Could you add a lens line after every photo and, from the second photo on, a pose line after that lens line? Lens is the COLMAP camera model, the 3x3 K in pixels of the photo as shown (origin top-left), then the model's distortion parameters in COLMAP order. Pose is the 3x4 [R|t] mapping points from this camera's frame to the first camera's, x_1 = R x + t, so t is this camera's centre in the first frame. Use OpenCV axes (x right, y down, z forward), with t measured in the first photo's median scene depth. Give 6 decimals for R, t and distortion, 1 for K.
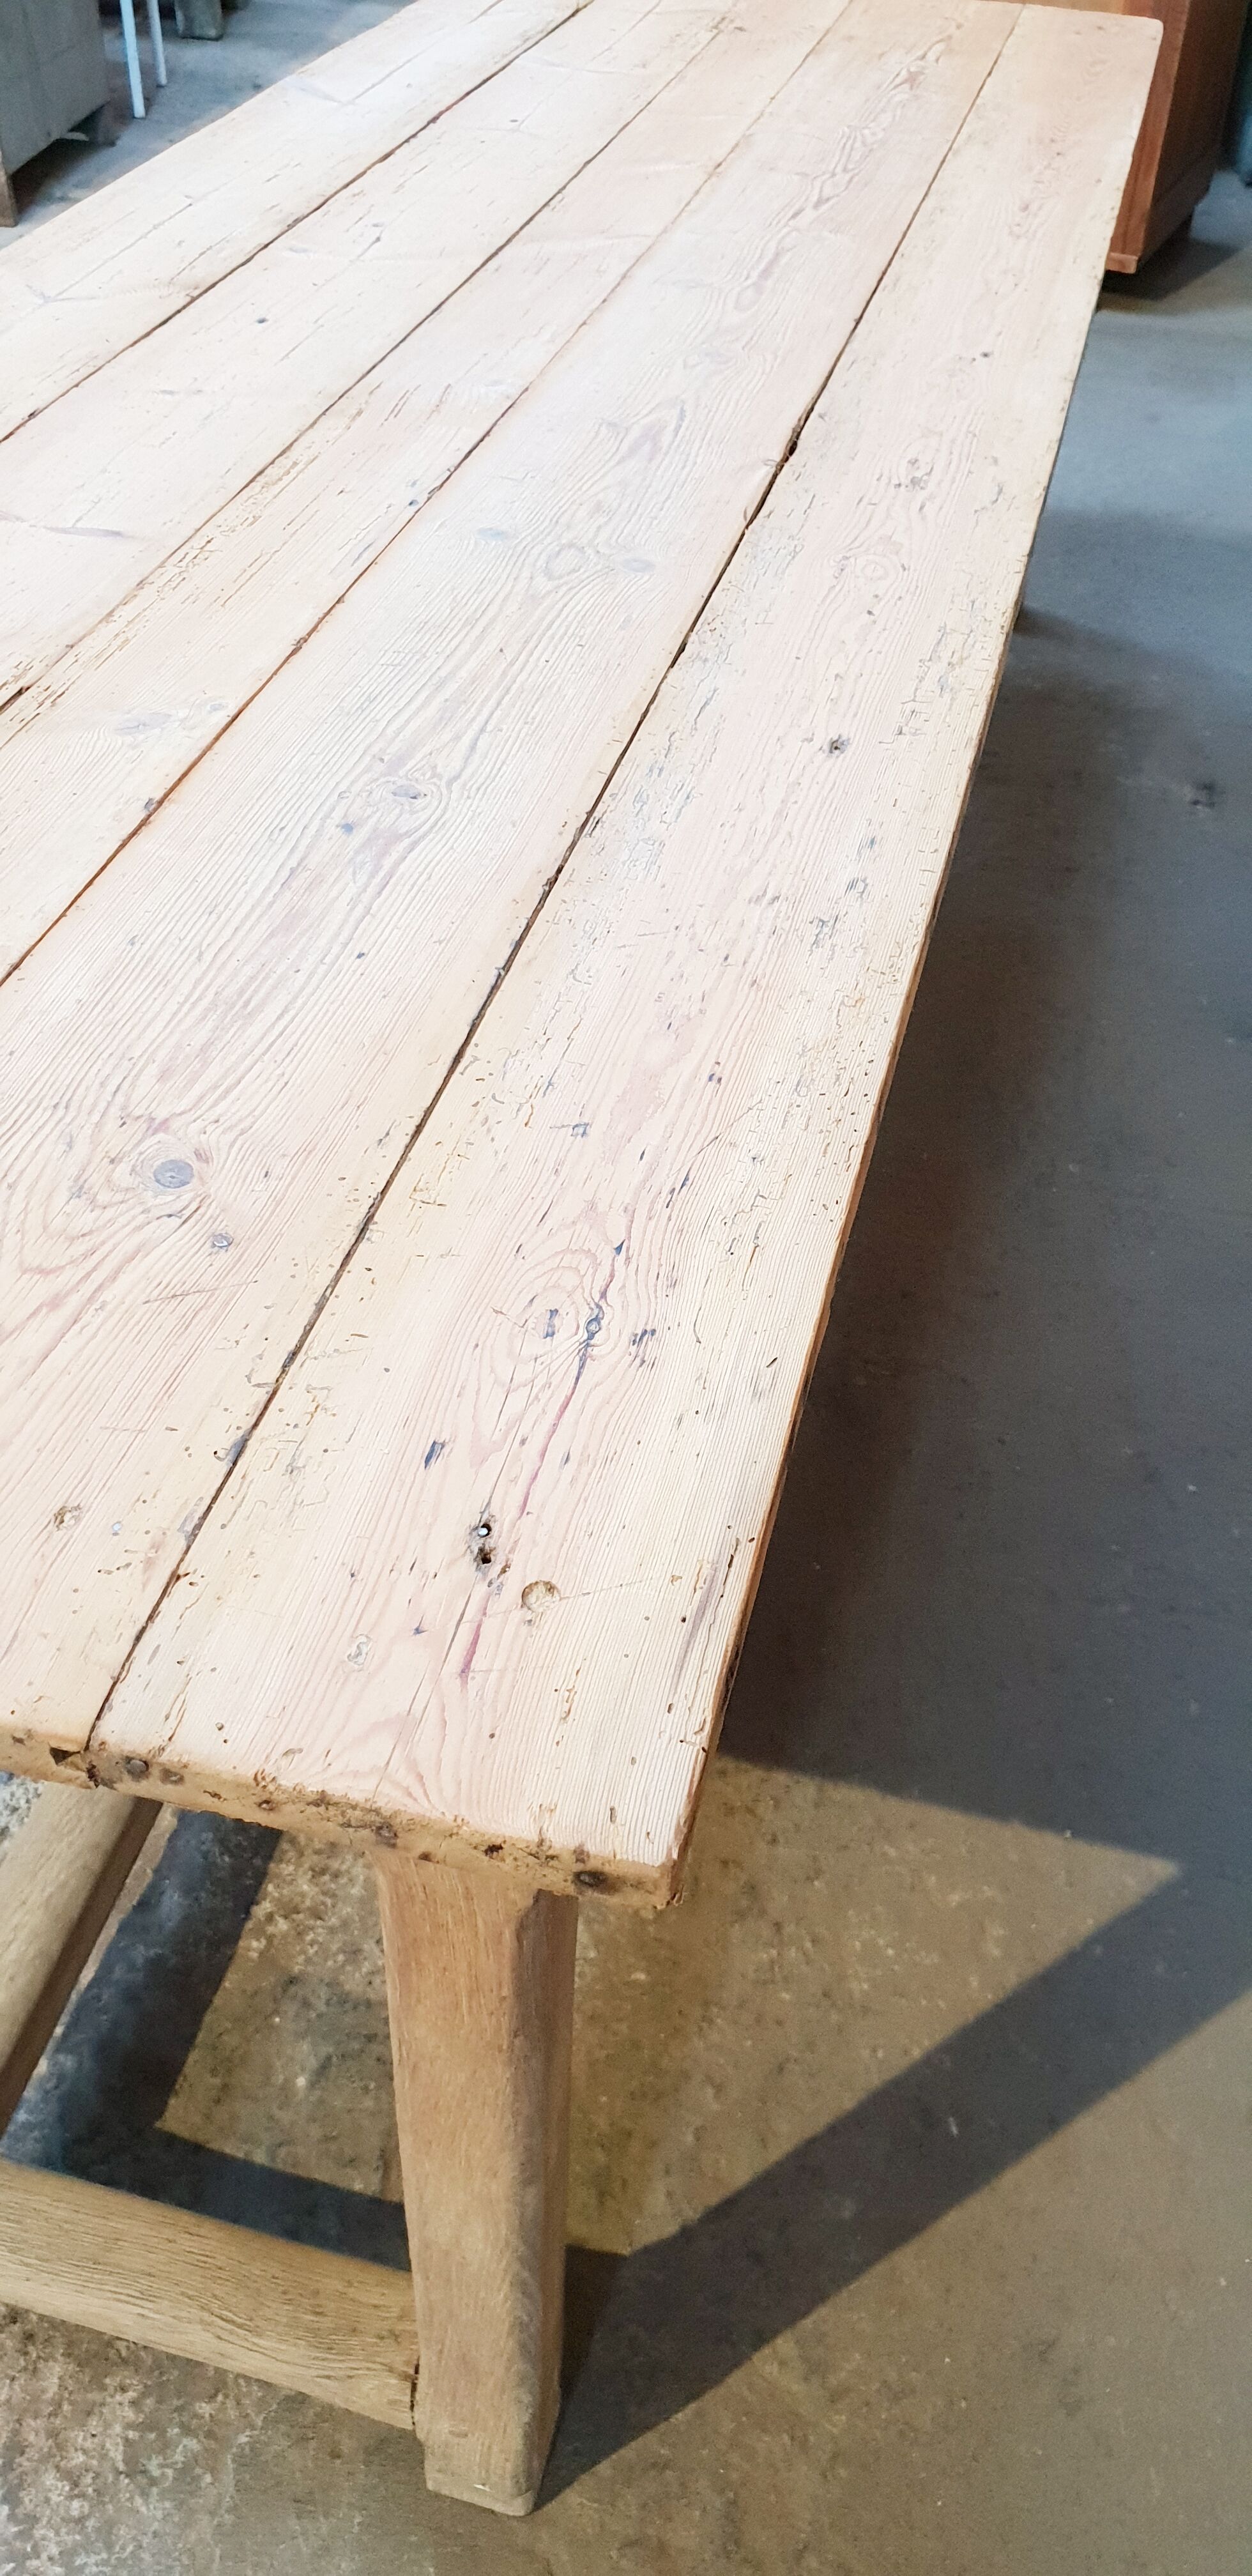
lens RADIAL K [[2020.9, 0, 644.6], [0, 2020.9, 1320.6], [0, 0, 1]] dist [0.025587, -0.018721]
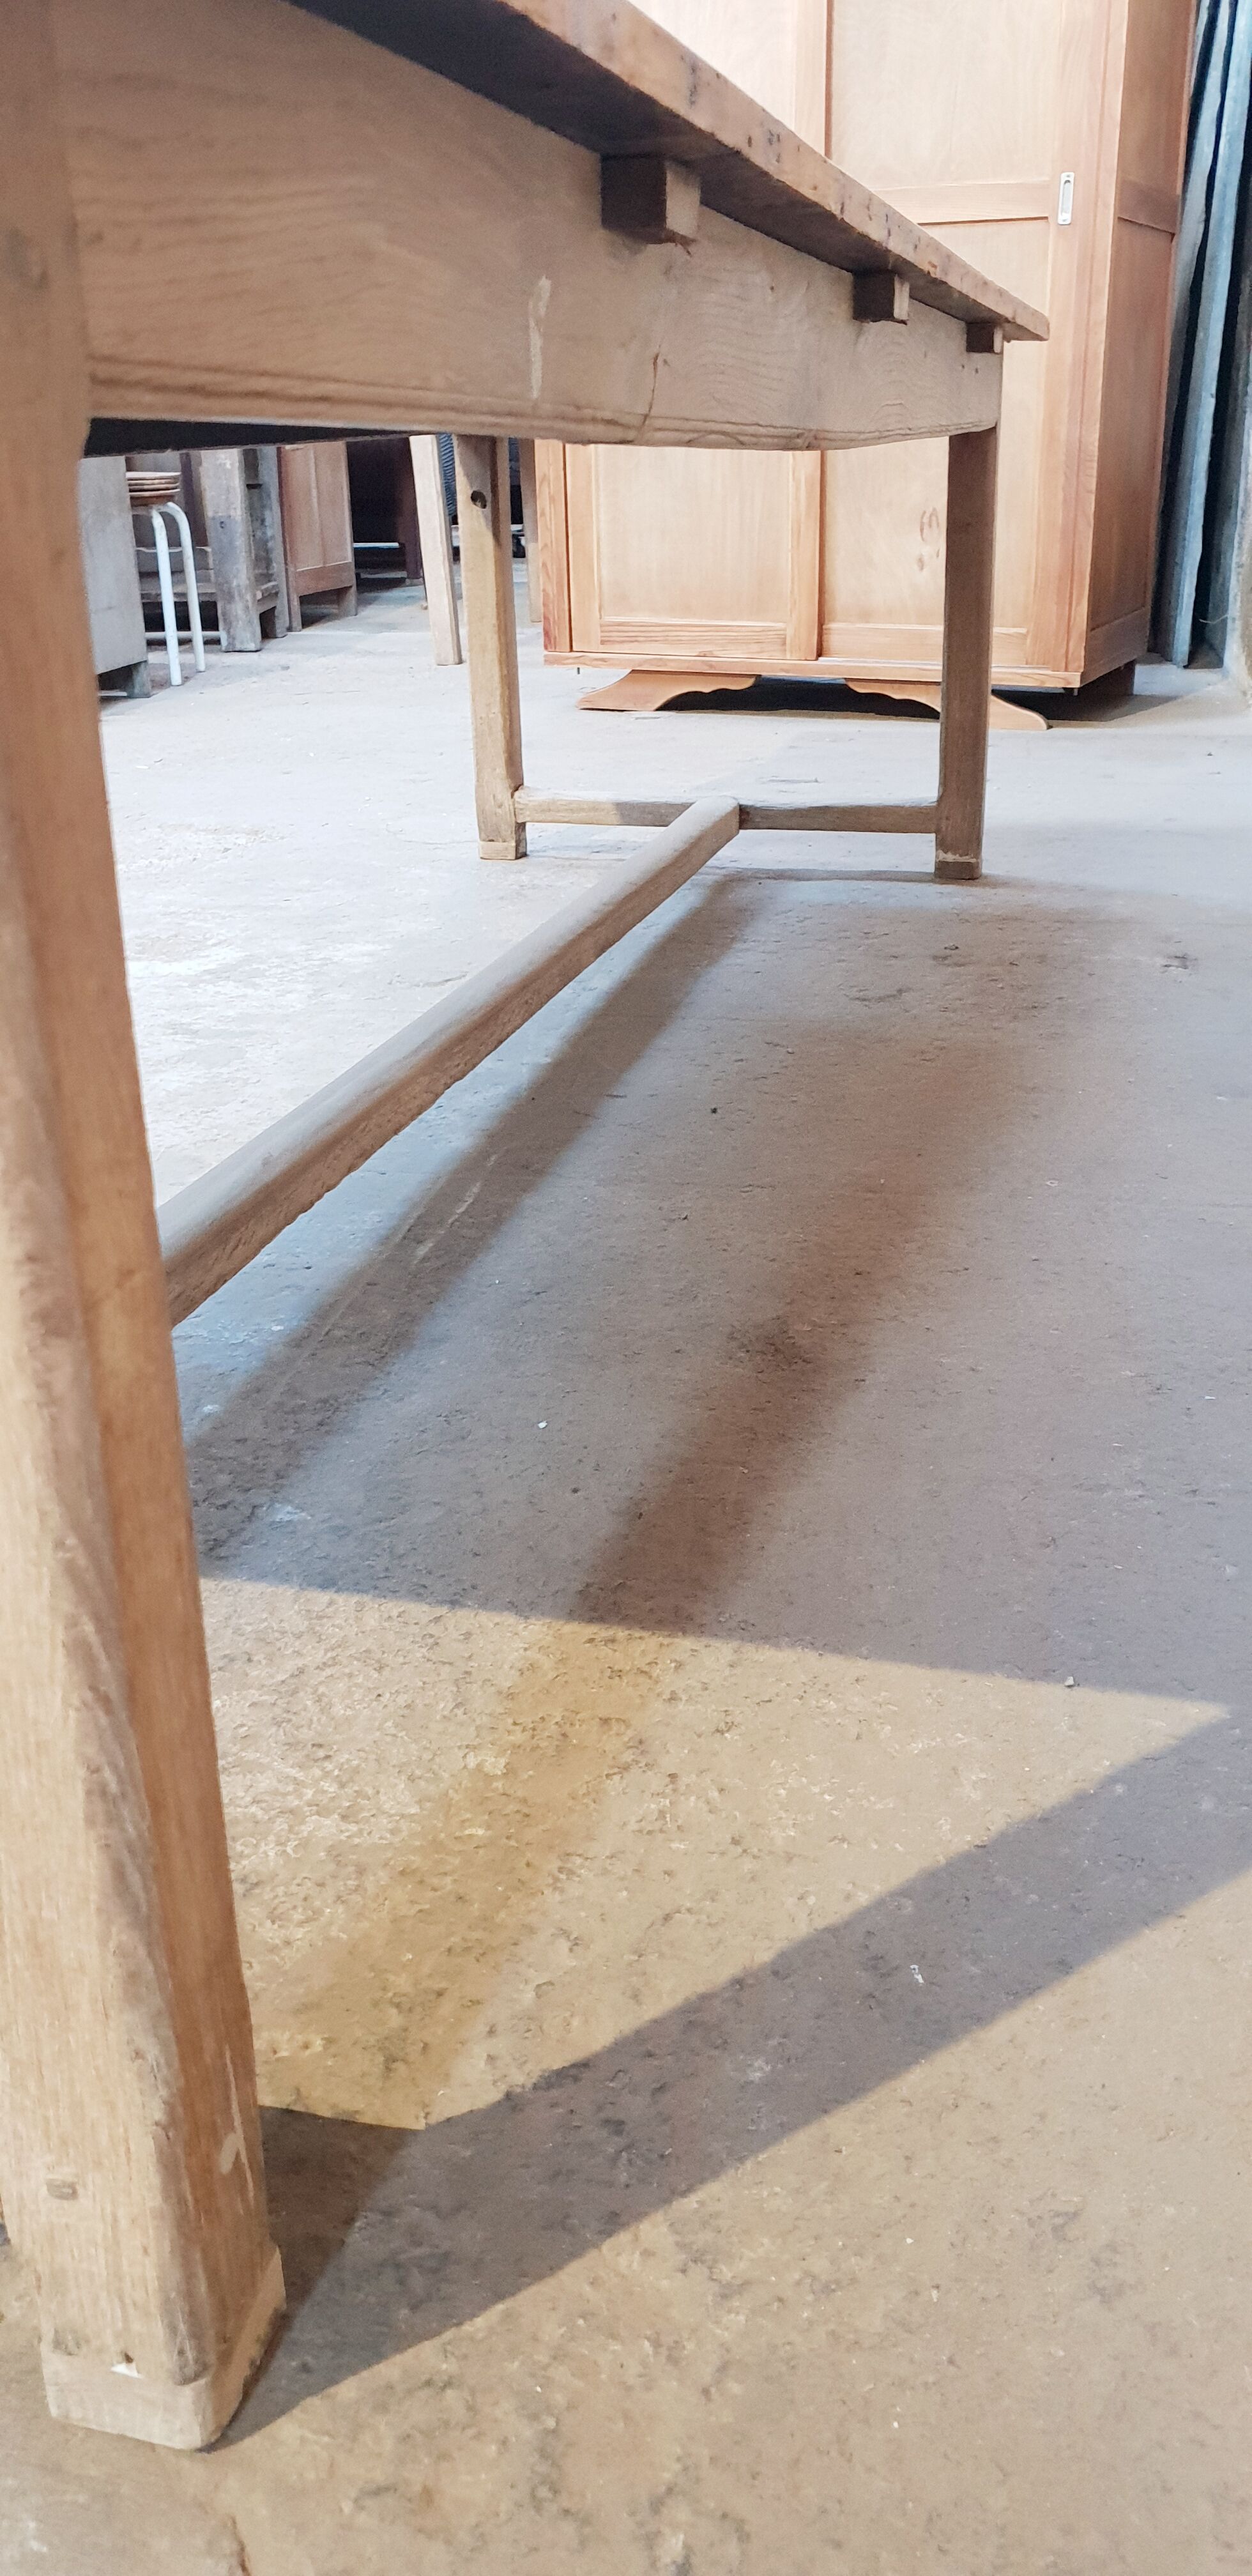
lens RADIAL K [[2020.9, 0, 650.5], [0, 2020.9, 1311.6], [0, 0, 1]] dist [0.025587, -0.018721]
pose [[0.998206, -0.052547, -0.028693, 0.097612], [0.040169, 0.943180, -0.329846, 0.423787], [0.044395, 0.328102, 0.943599, 0.290635]]
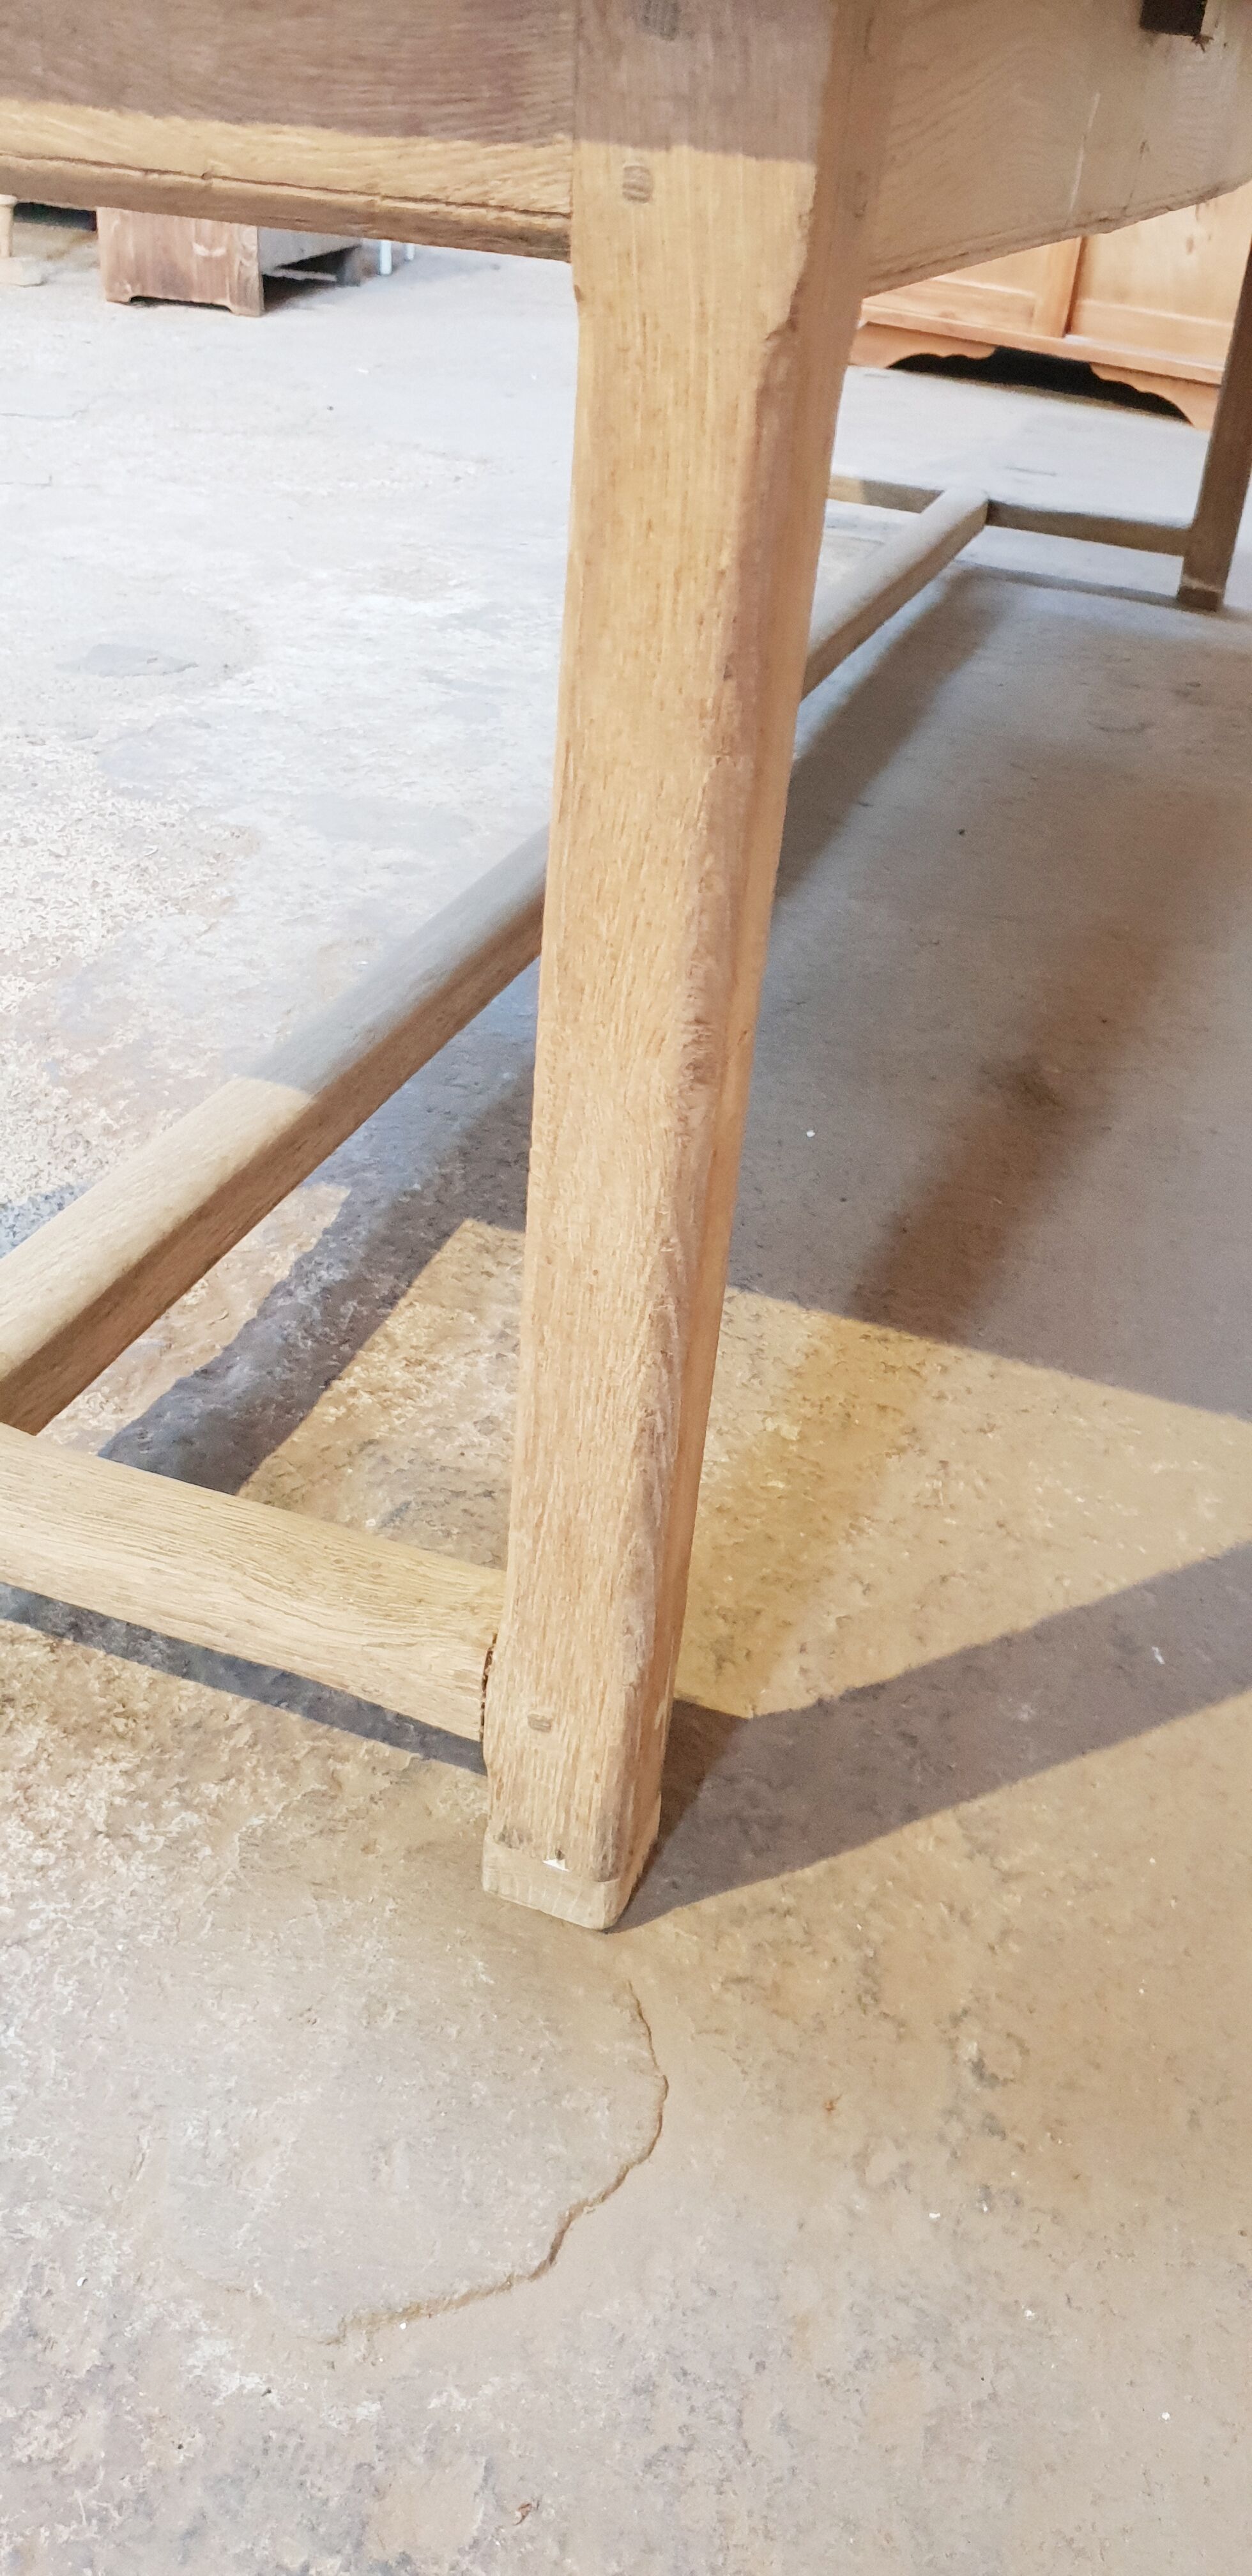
lens RADIAL K [[2020.9, 0, 630.4], [0, 2020.9, 1294.3], [0, 0, 1]] dist [0.025587, -0.018721]
pose [[0.994232, 0.087293, -0.062312, -0.019586], [-0.096954, 0.979927, -0.174190, 0.432959], [0.045856, 0.179226, 0.982739, 0.178988]]
